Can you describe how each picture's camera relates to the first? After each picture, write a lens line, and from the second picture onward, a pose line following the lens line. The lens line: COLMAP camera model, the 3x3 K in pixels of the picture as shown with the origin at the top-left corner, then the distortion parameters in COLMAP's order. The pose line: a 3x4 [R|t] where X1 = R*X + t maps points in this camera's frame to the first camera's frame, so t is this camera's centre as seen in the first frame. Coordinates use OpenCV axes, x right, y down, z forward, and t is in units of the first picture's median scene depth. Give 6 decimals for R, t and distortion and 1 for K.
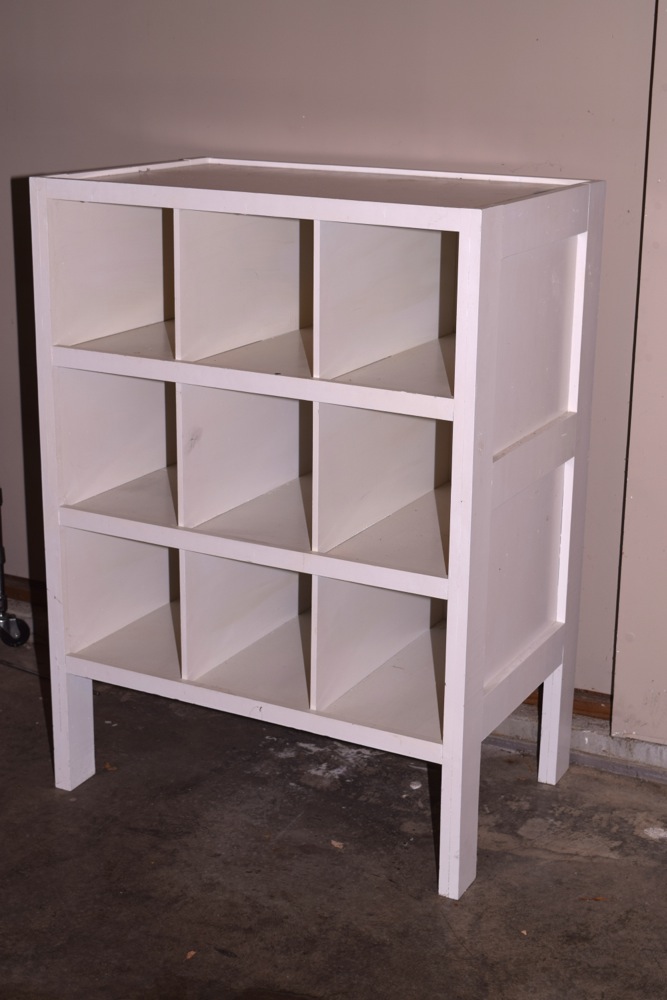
lens RADIAL K [[1567.3, 0, 333.5], [0, 1567.3, 500.0], [0, 0, 1]] dist [-0.009126, 0.004668]
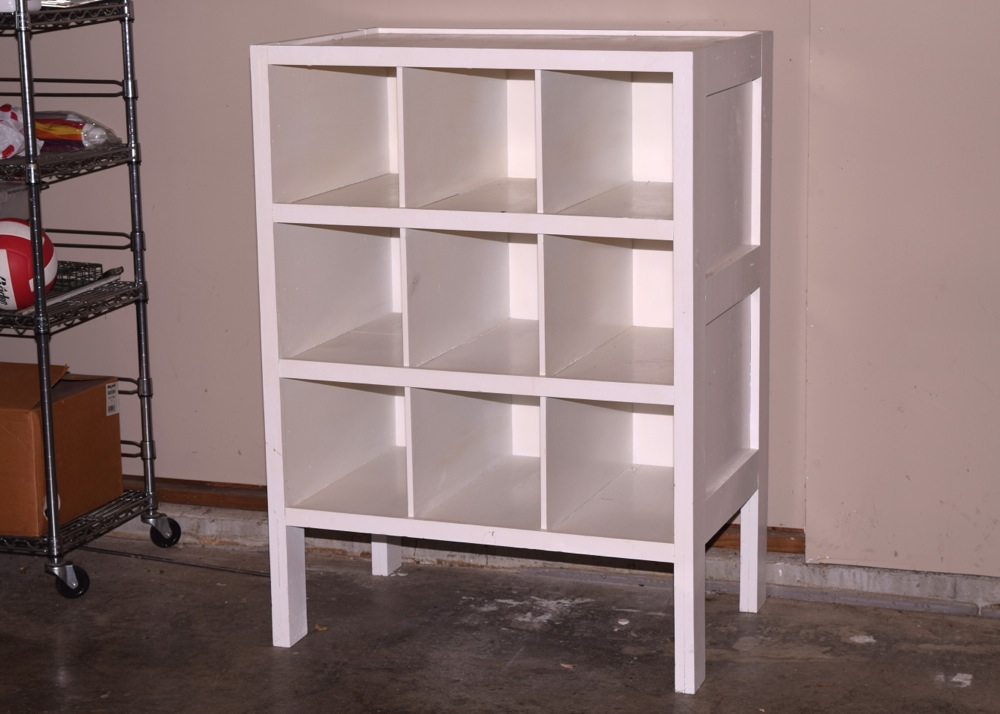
lens RADIAL K [[2182.7, 0, 500.0], [0, 2182.7, 357.0], [0, 0, 1]] dist [0.030709, 0.177392]
pose [[0.991337, -0.053835, 0.119800, -0.192013], [0.063635, 0.994798, -0.079541, 0.120065], [-0.114895, 0.086475, 0.989607, -0.423364]]
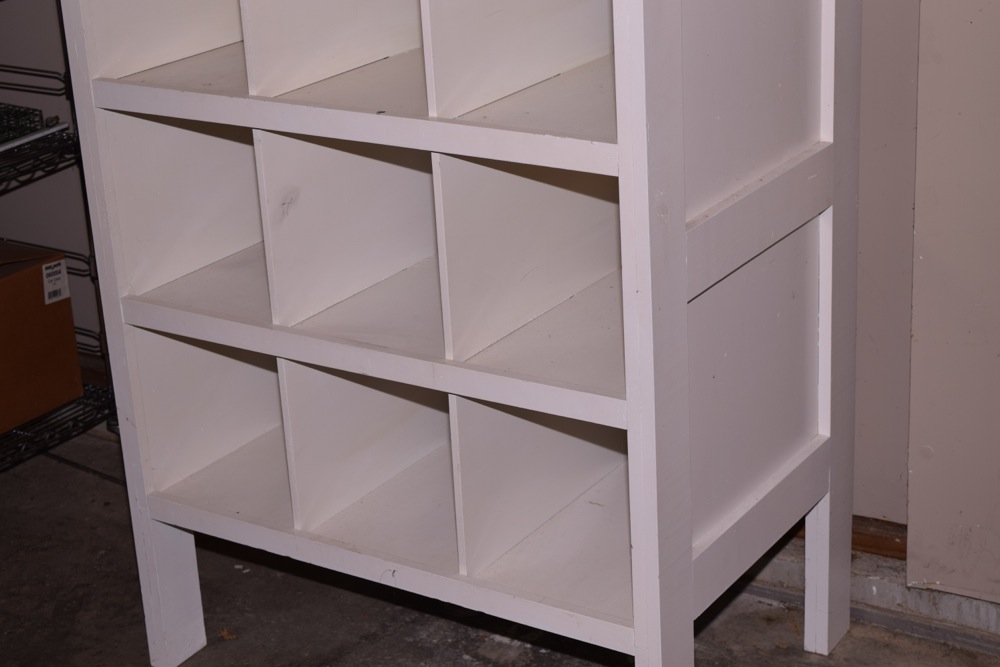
lens RADIAL K [[1851.9, 0, 500.0], [0, 1851.9, 333.5], [0, 0, 1]] dist [0.026844, 0.092824]
pose [[0.993990, -0.027238, -0.106031, 0.087402], [0.035079, 0.996730, 0.072798, -0.034275], [0.103701, -0.076080, 0.991694, 0.148387]]
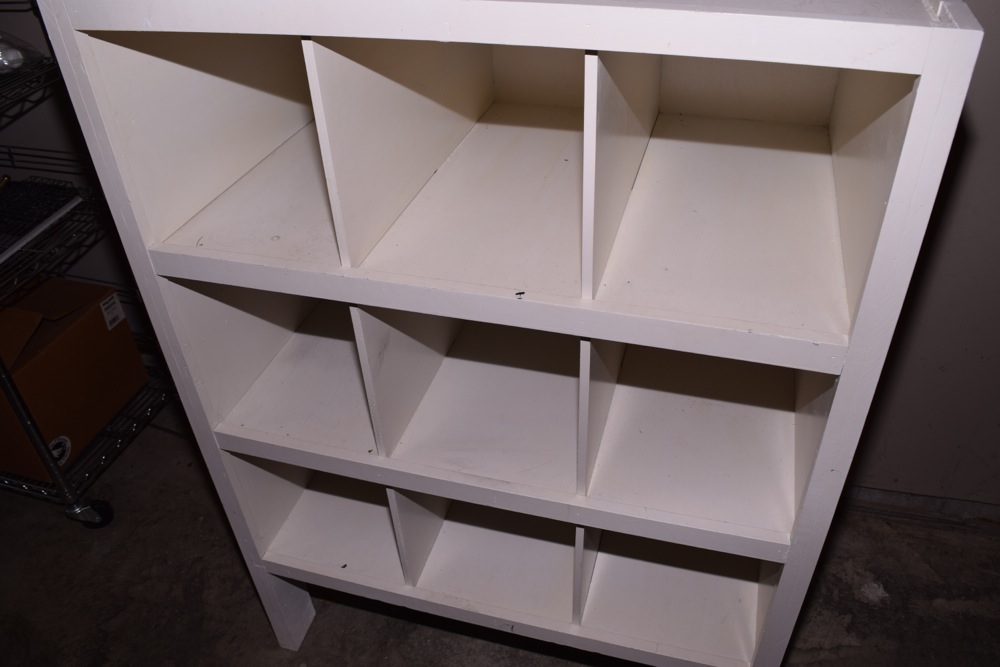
lens RADIAL K [[780.4, 0, 500.0], [0, 780.4, 333.5], [0, 0, 1]] dist [-0.081428, 0.000670]
pose [[0.978461, -0.163355, 0.126214, -0.072586], [0.109881, 0.929726, 0.351476, -0.149791], [-0.174760, -0.330037, 0.927650, 0.602483]]
